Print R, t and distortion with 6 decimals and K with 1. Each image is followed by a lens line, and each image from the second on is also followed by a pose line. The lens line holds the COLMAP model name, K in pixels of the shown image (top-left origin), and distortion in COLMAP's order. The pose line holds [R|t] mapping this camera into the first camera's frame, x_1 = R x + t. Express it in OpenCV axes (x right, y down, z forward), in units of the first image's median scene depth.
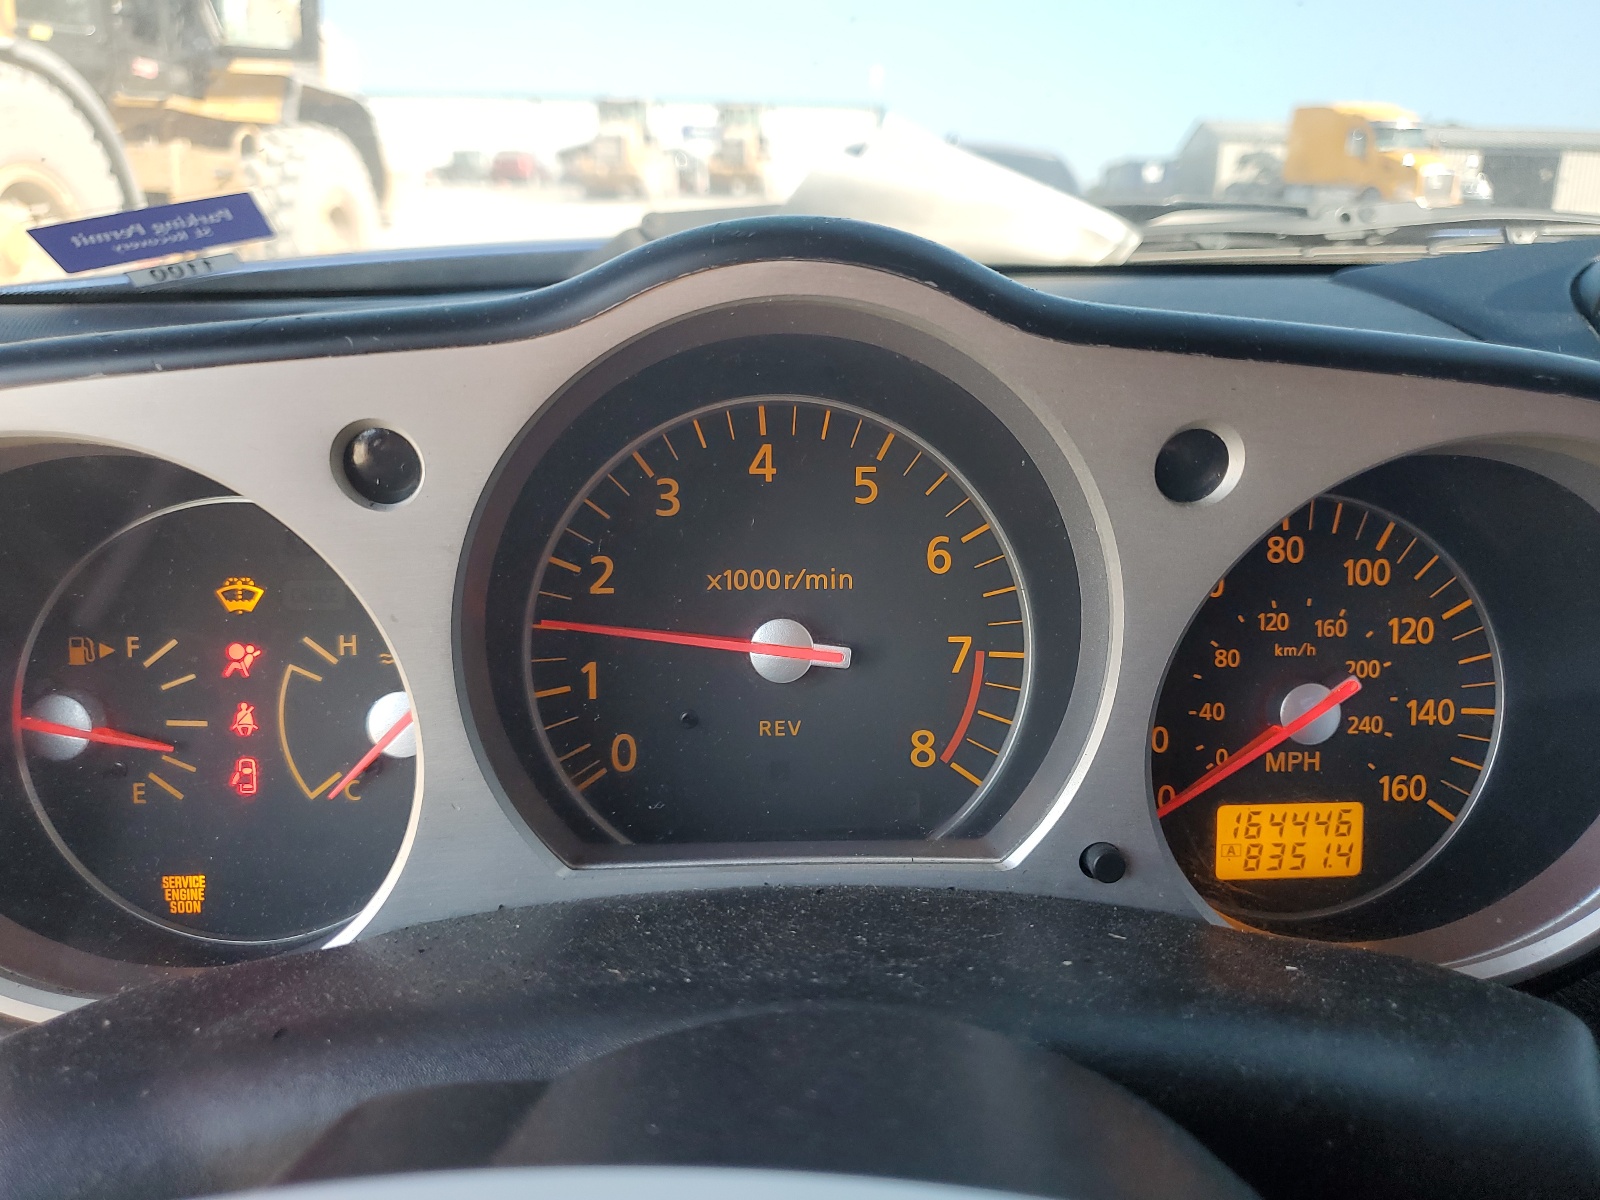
lens RADIAL K [[1294.2, 0, 804.7], [0, 1294.2, 592.7], [0, 0, 1]] dist [-0.004748, 0.002775]
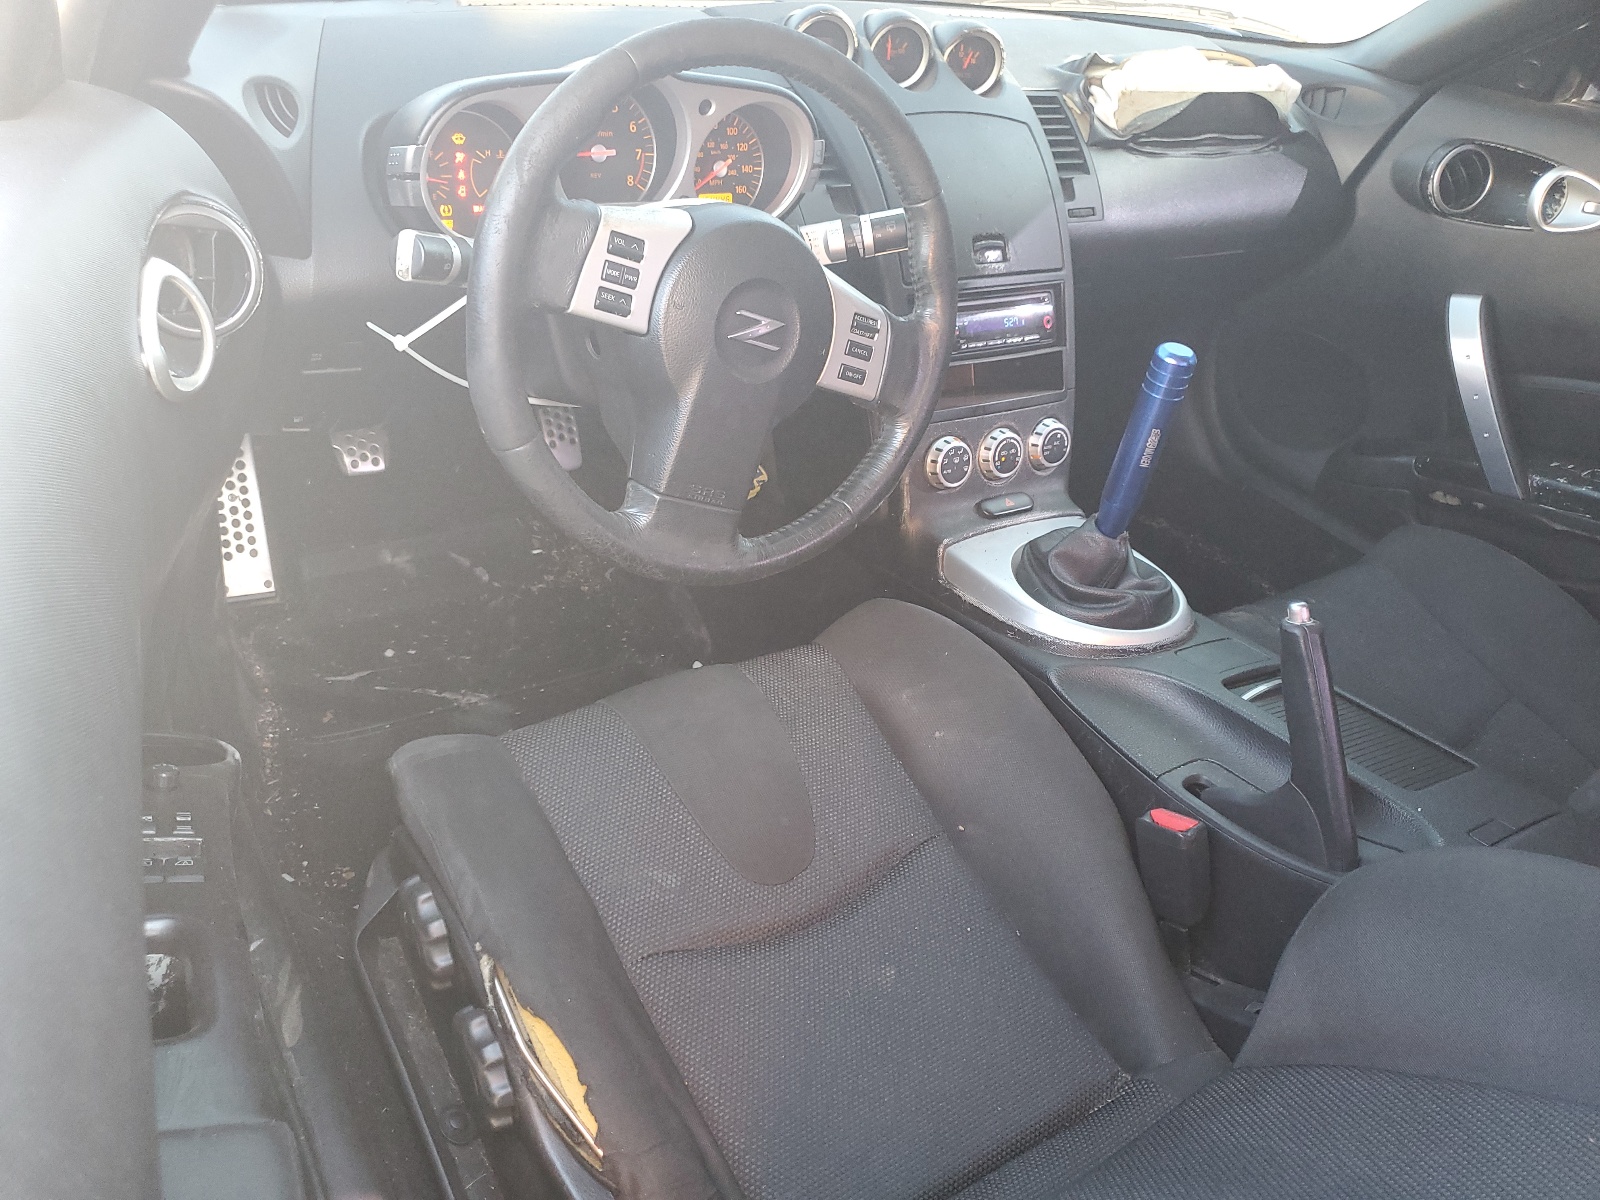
lens RADIAL K [[1294.2, 0, 795.8], [0, 1294.2, 593.1], [0, 0, 1]] dist [-0.004748, 0.002775]
pose [[0.862459, -0.172207, 0.475931, -1.514803], [0.005822, 0.943651, 0.330892, 0.009323], [-0.506094, -0.282610, 0.814862, -2.703763]]
